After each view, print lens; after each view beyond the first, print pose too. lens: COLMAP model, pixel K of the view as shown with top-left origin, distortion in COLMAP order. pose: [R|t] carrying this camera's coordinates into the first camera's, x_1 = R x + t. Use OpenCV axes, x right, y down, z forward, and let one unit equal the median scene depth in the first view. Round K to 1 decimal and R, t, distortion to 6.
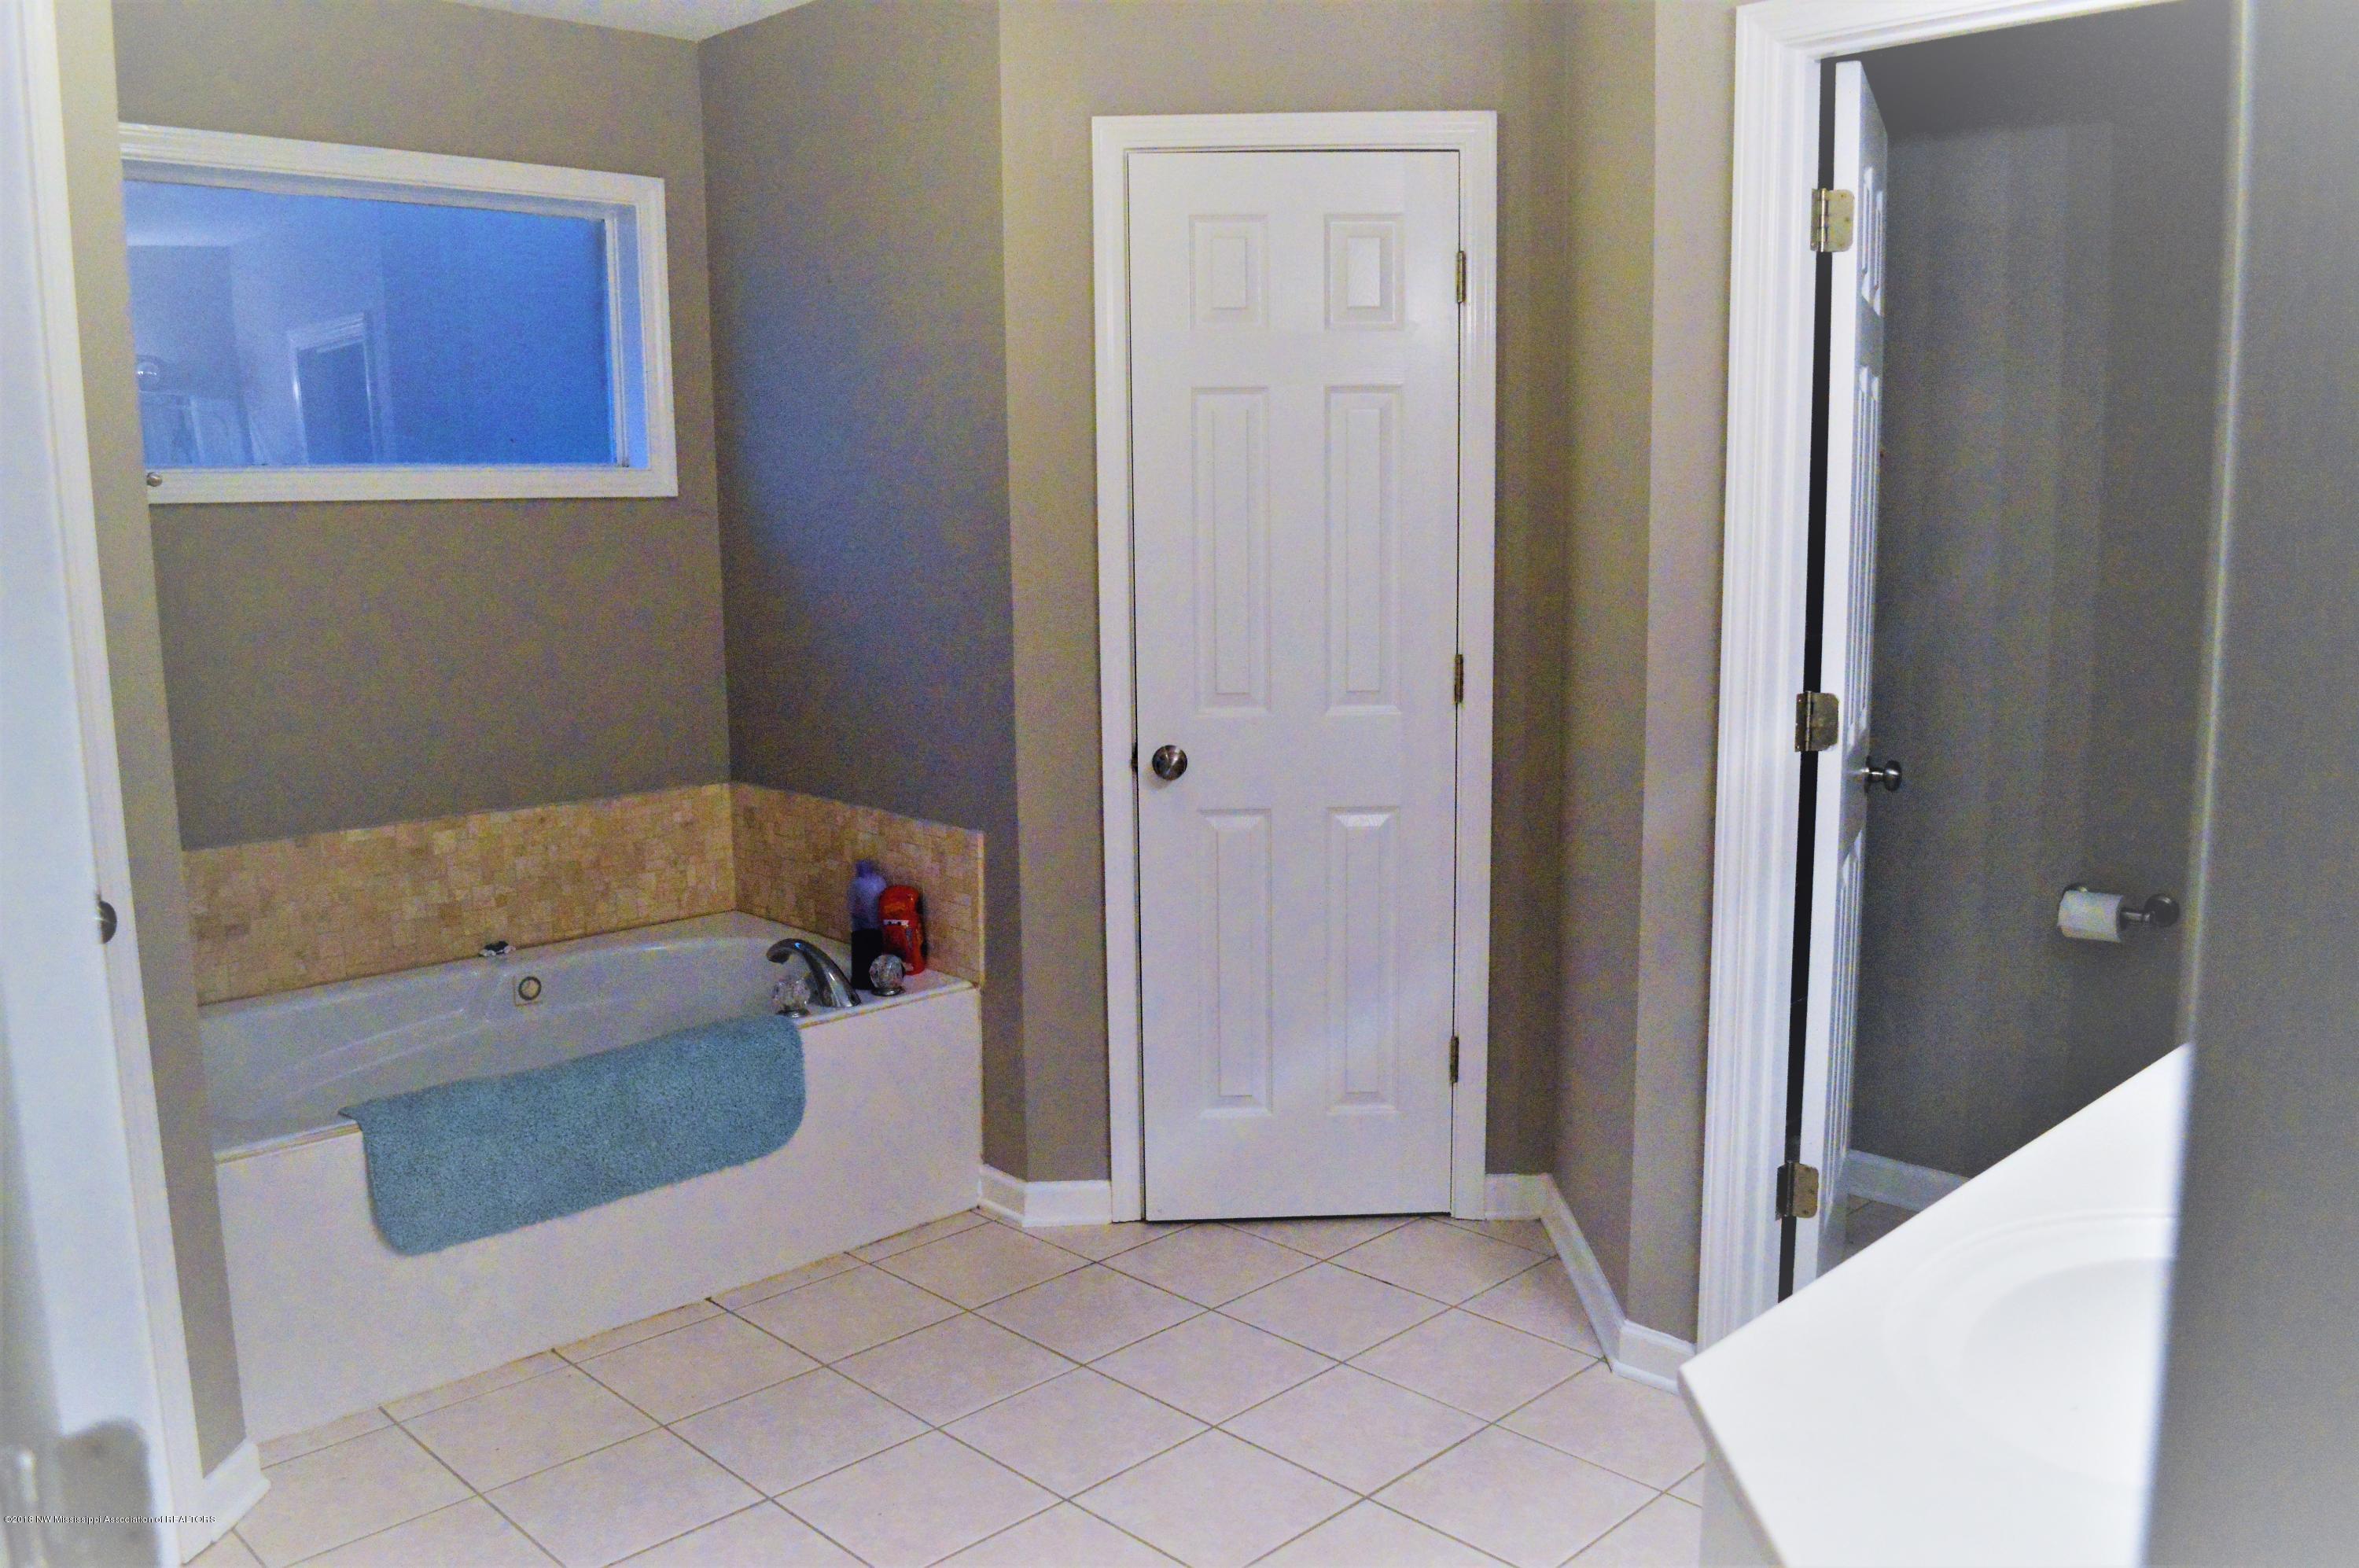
lens RADIAL K [[1901.3, 0, 1183.6], [0, 1901.3, 782.7], [0, 0, 1]] dist [-0.051370, 0.009183]
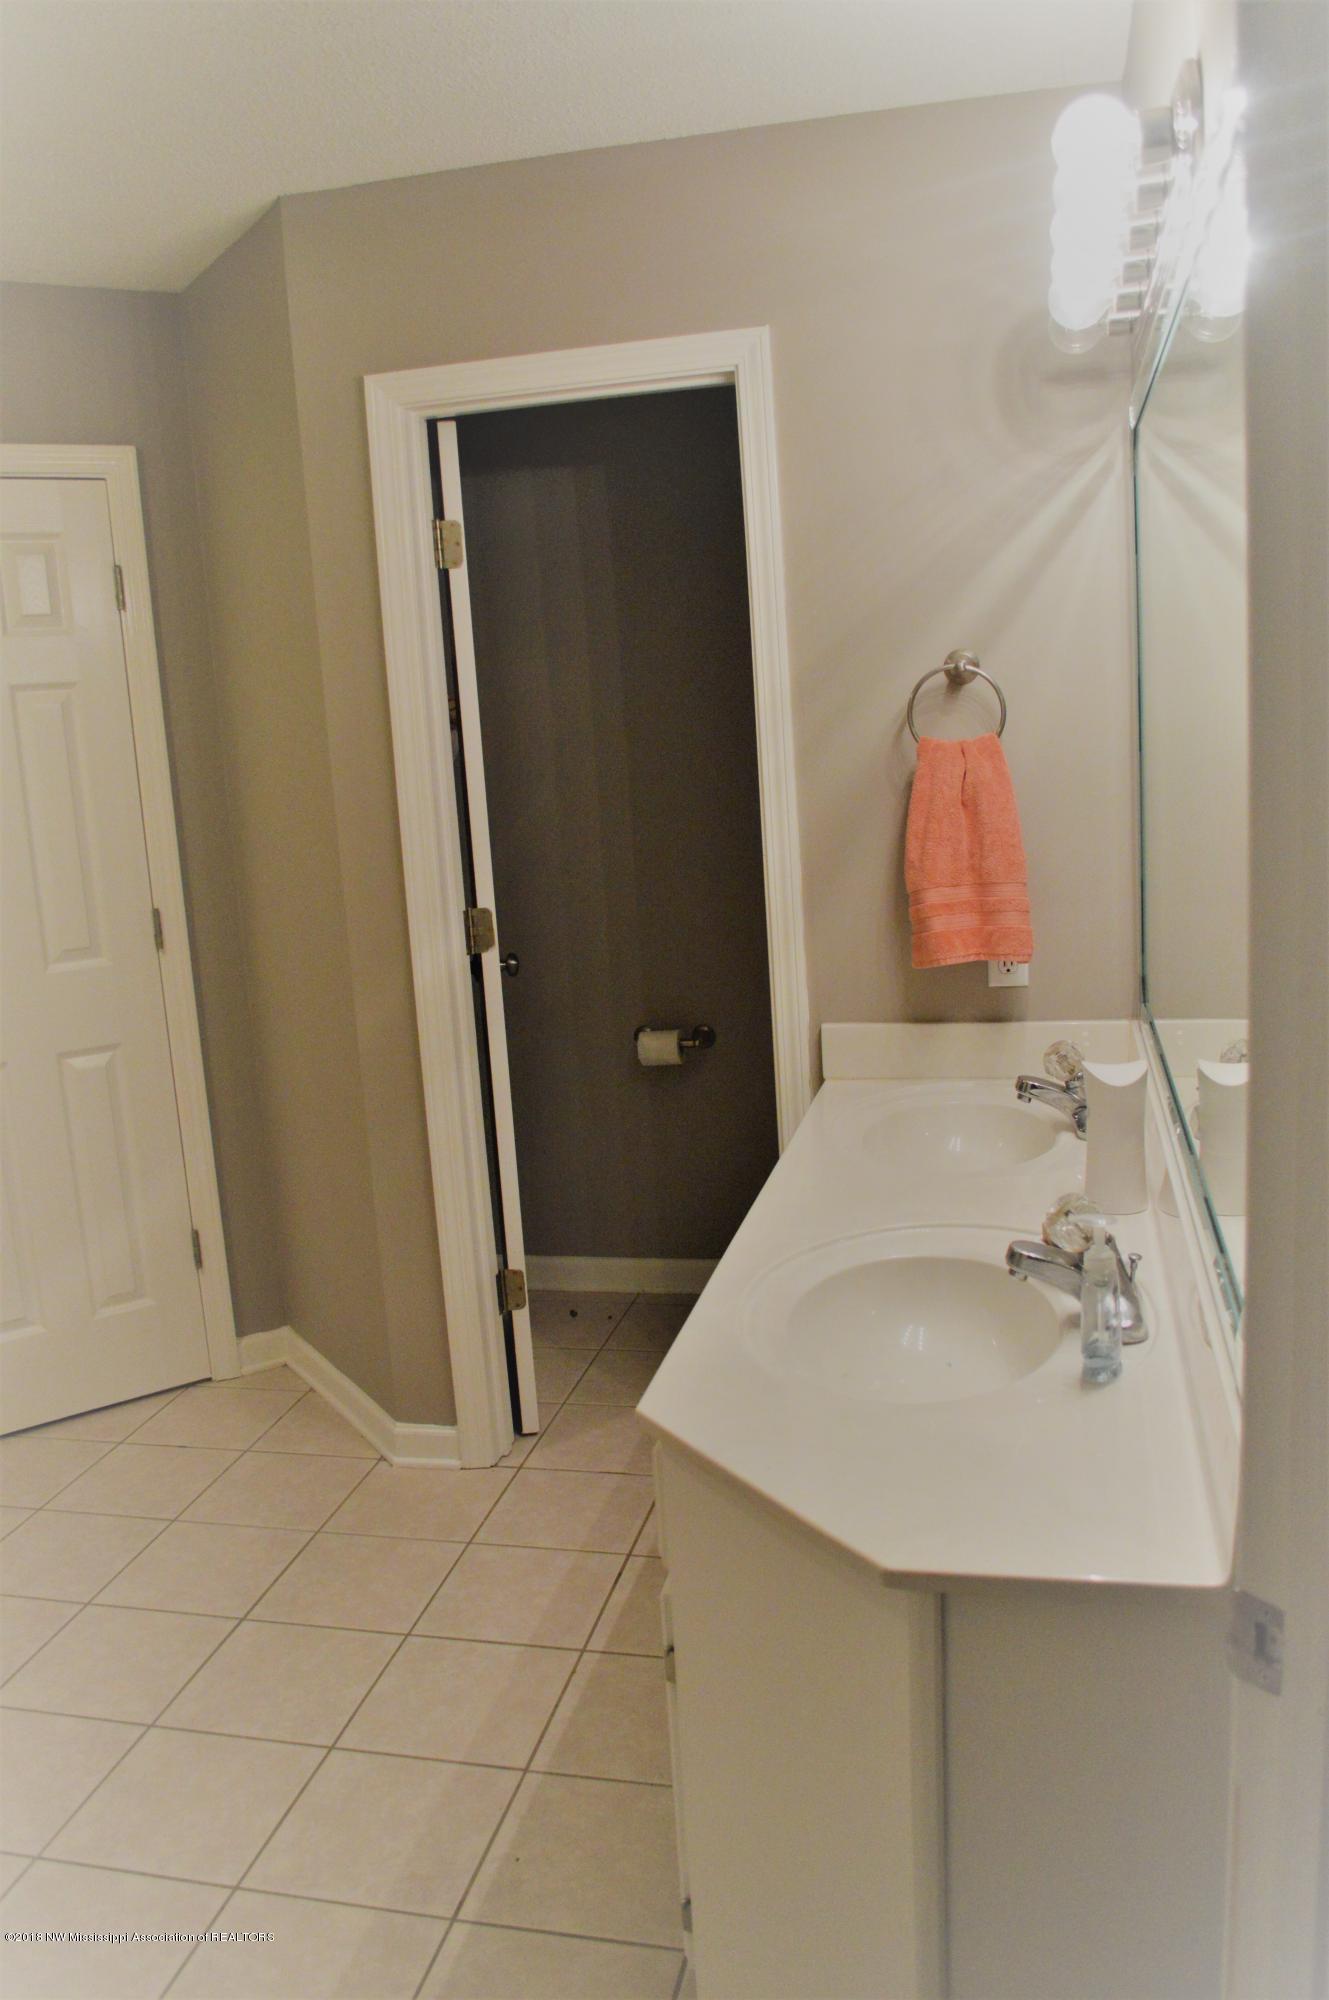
lens RADIAL K [[1612.0, 0, 656.5], [0, 1612.0, 1003.3], [0, 0, 1]] dist [-0.051370, 0.009183]
pose [[0.852402, -0.134801, 0.505211, -0.105919], [0.131014, 0.990438, 0.043221, -0.012313], [-0.506207, 0.029348, 0.861913, -0.010692]]
